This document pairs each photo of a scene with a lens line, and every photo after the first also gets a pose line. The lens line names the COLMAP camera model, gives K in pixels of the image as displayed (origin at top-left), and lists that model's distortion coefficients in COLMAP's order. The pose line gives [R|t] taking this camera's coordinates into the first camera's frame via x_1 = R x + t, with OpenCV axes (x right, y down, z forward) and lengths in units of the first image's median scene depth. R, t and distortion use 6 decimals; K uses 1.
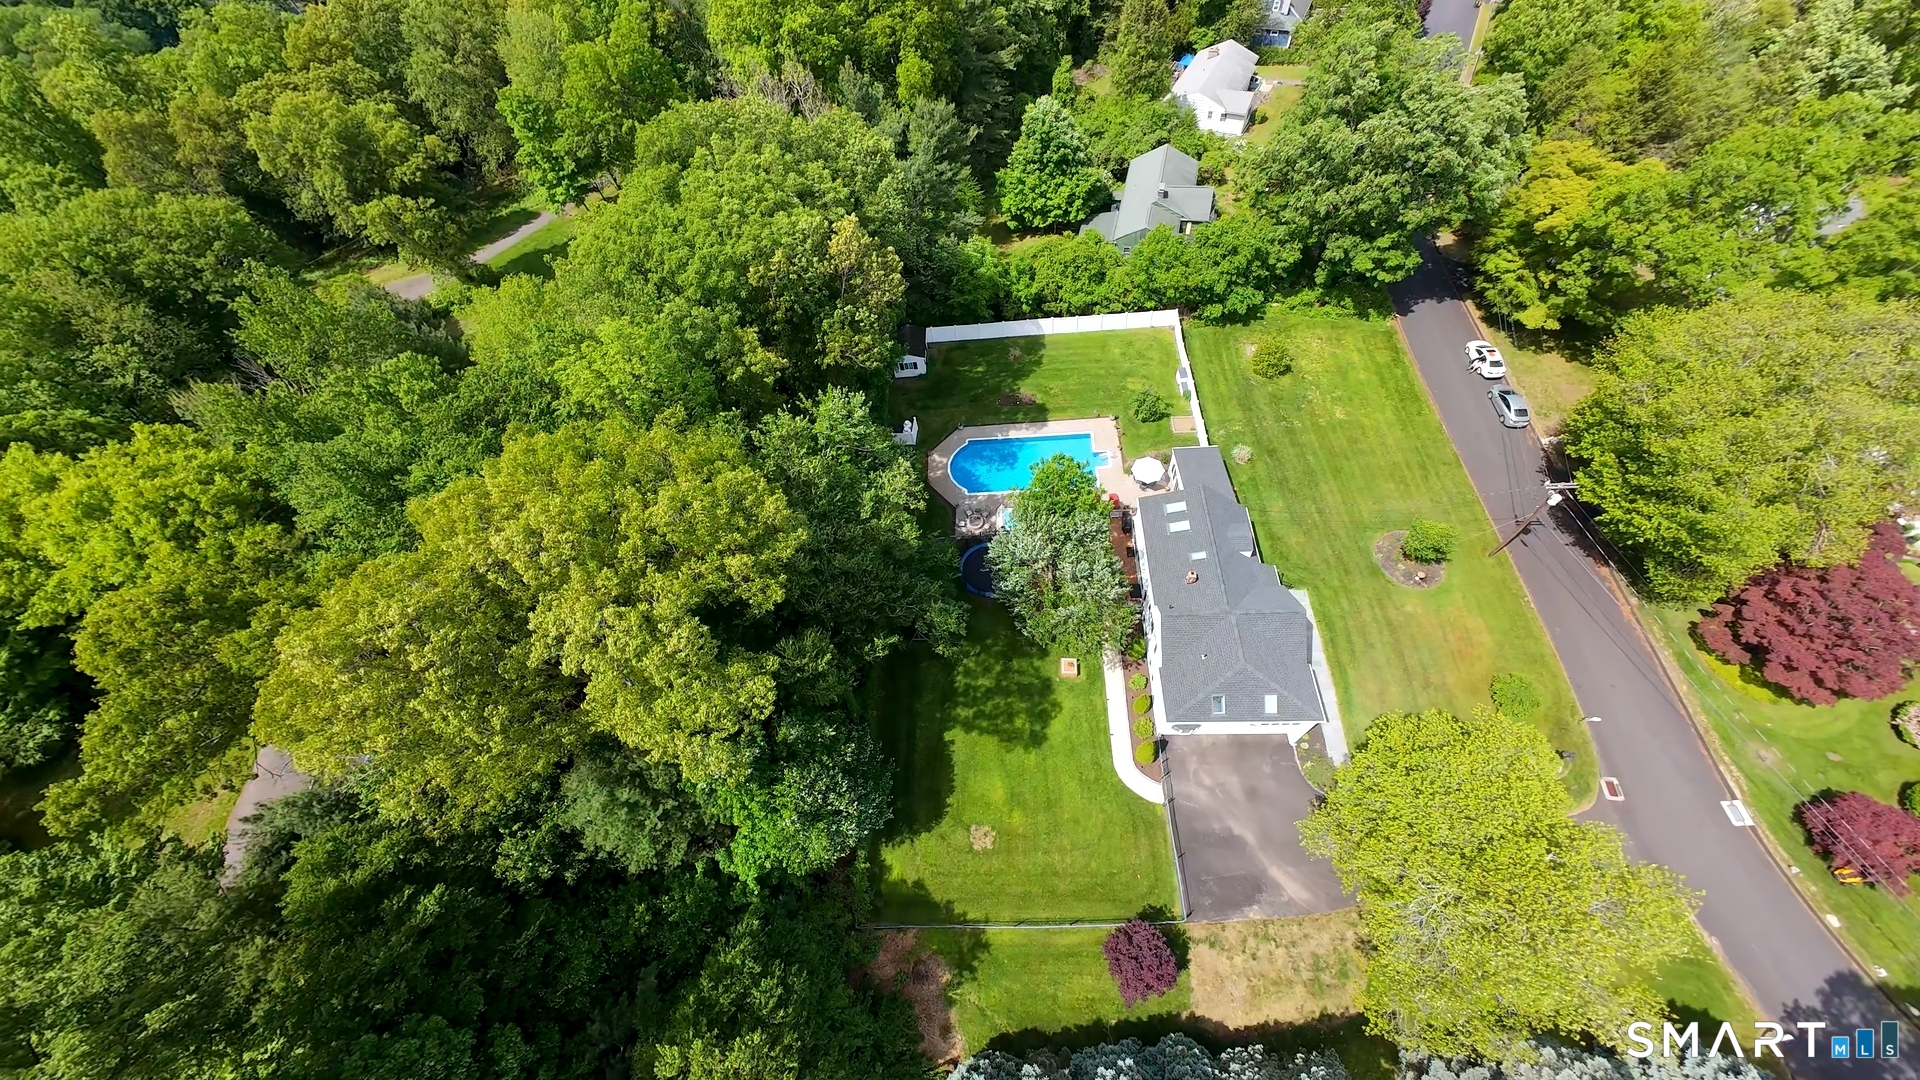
lens RADIAL K [[641.8, 0, 968.2], [0, 641.8, 533.6], [0, 0, 1]] dist [0.004473, -0.000038]
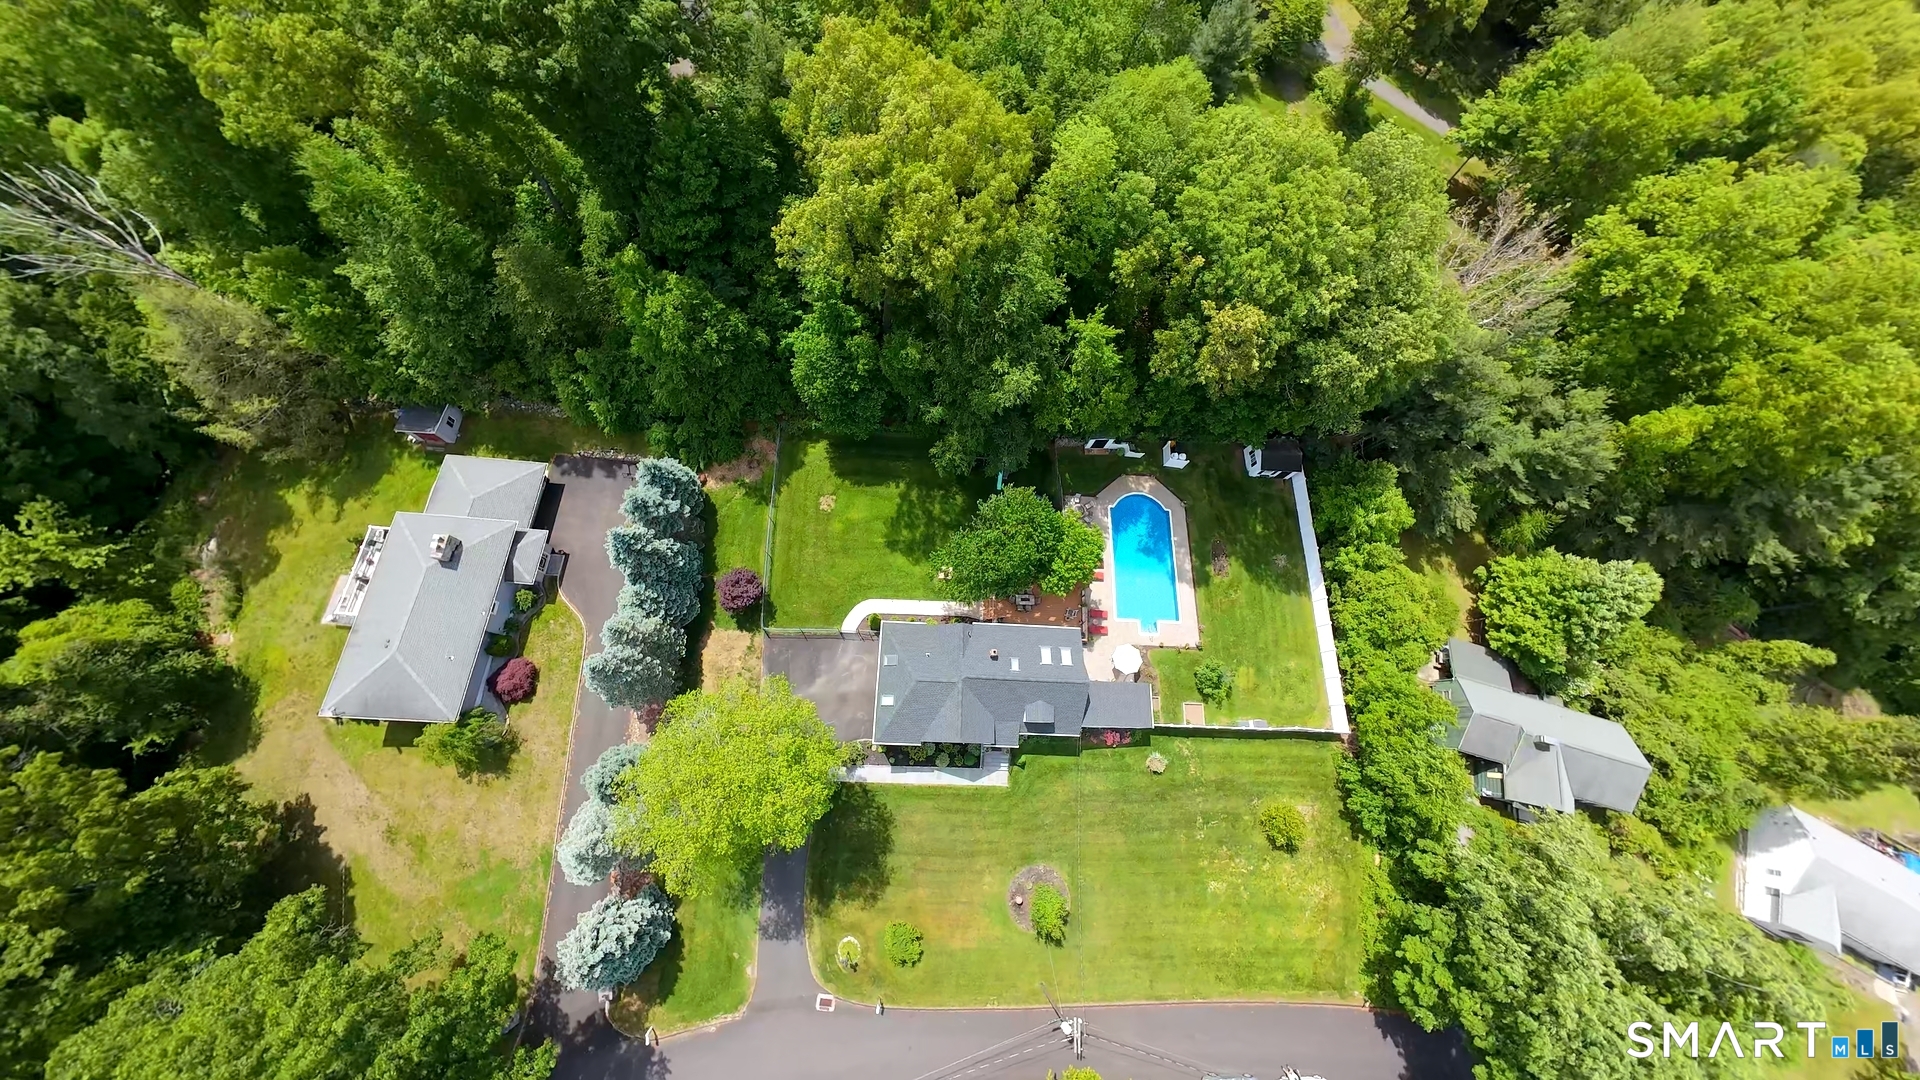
lens RADIAL K [[590.9, 0, 960.0], [0, 590.9, 540.0], [0, 0, 1]] dist [-0.001114, 0.000034]
pose [[-0.017634, 0.977147, -0.211832, 0.265926], [-0.895217, 0.078924, 0.438587, -0.264731], [0.445282, 0.197369, 0.873367, -0.015357]]
